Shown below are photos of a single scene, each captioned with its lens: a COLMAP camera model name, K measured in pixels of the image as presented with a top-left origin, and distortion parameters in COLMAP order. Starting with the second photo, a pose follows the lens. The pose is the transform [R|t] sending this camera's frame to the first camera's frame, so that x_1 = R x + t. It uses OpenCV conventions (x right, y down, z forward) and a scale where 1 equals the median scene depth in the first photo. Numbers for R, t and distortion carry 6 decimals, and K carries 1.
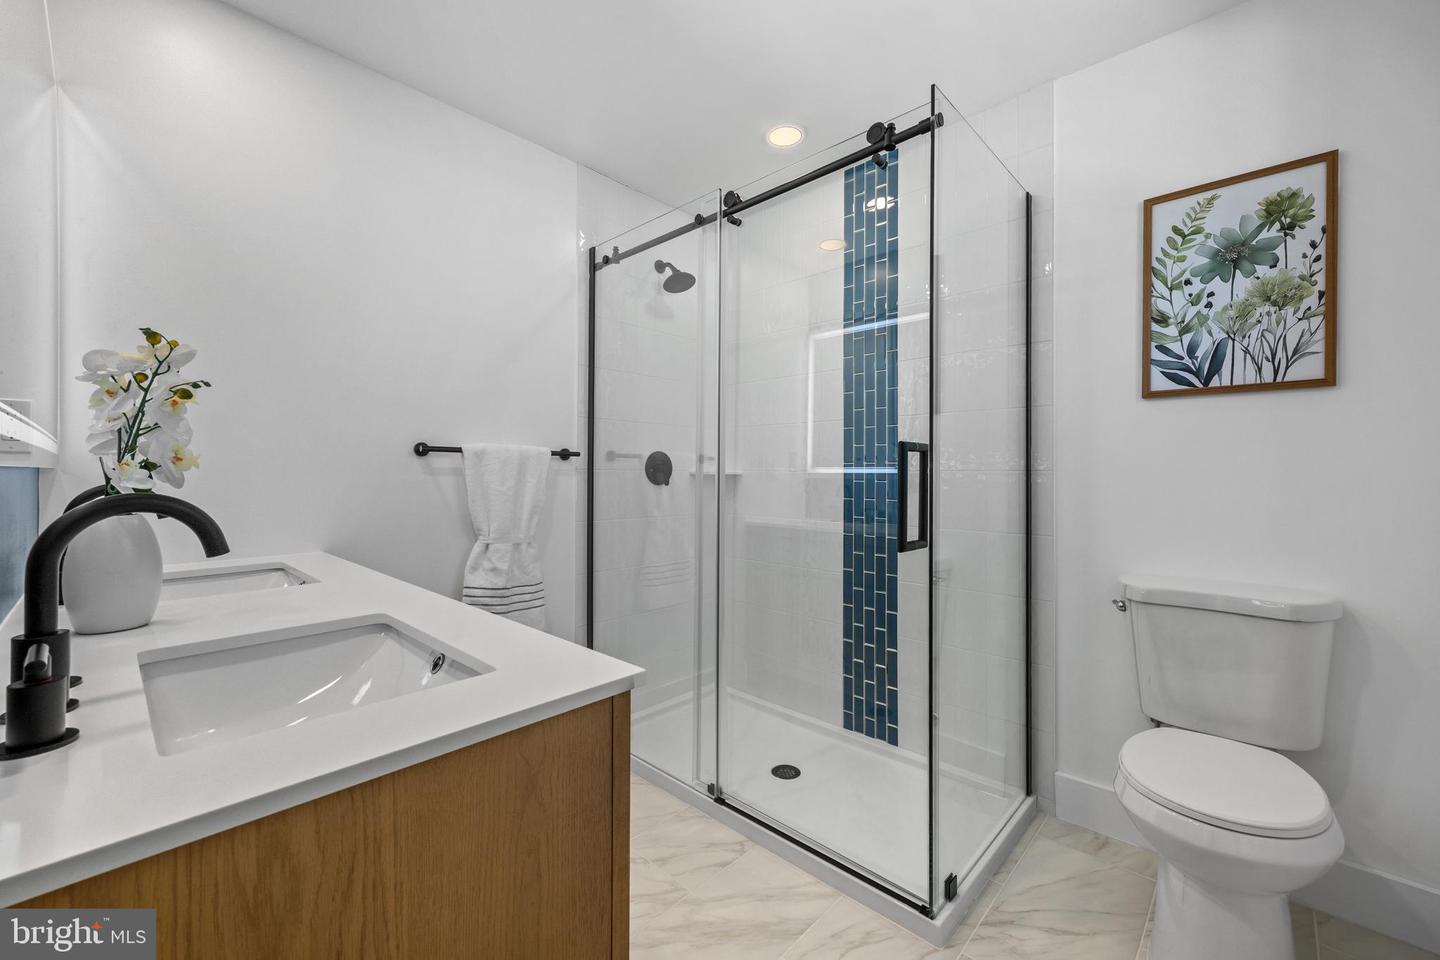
lens RADIAL K [[563.9, 0, 725.4], [0, 563.9, 474.6], [0, 0, 1]] dist [0.000489, 0.000071]
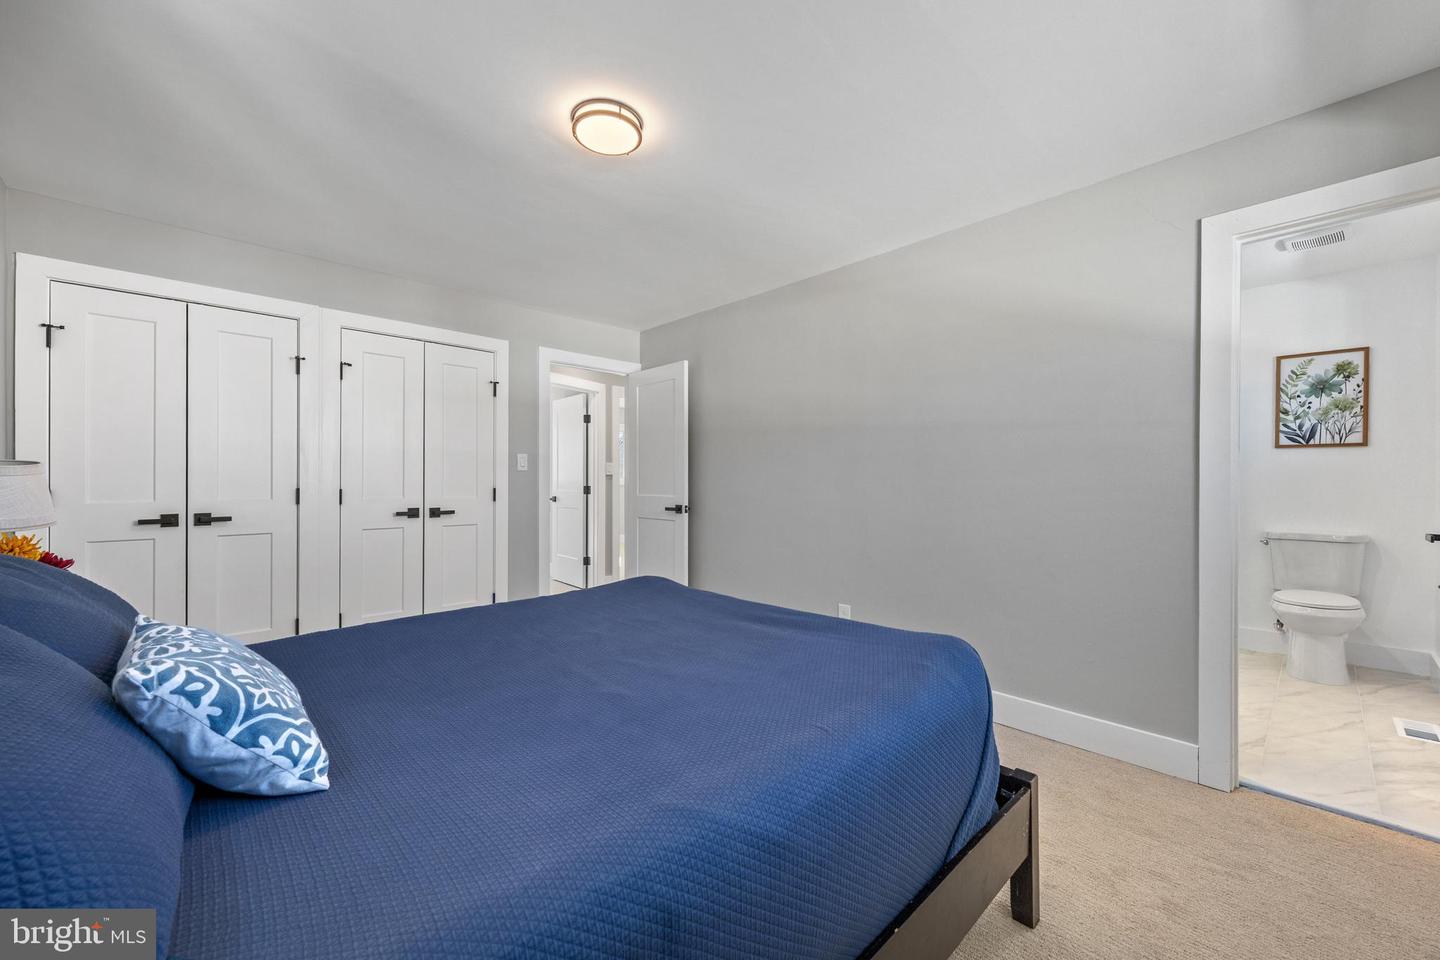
lens RADIAL K [[563.9, 0, 714.5], [0, 563.9, 483.1], [0, 0, 1]] dist [0.000489, 0.000071]
pose [[0.998685, 0.008513, -0.050556, -1.402918], [-0.008460, 0.999963, 0.001275, 0.017180], [0.050565, -0.000846, 0.998720, -1.374864]]
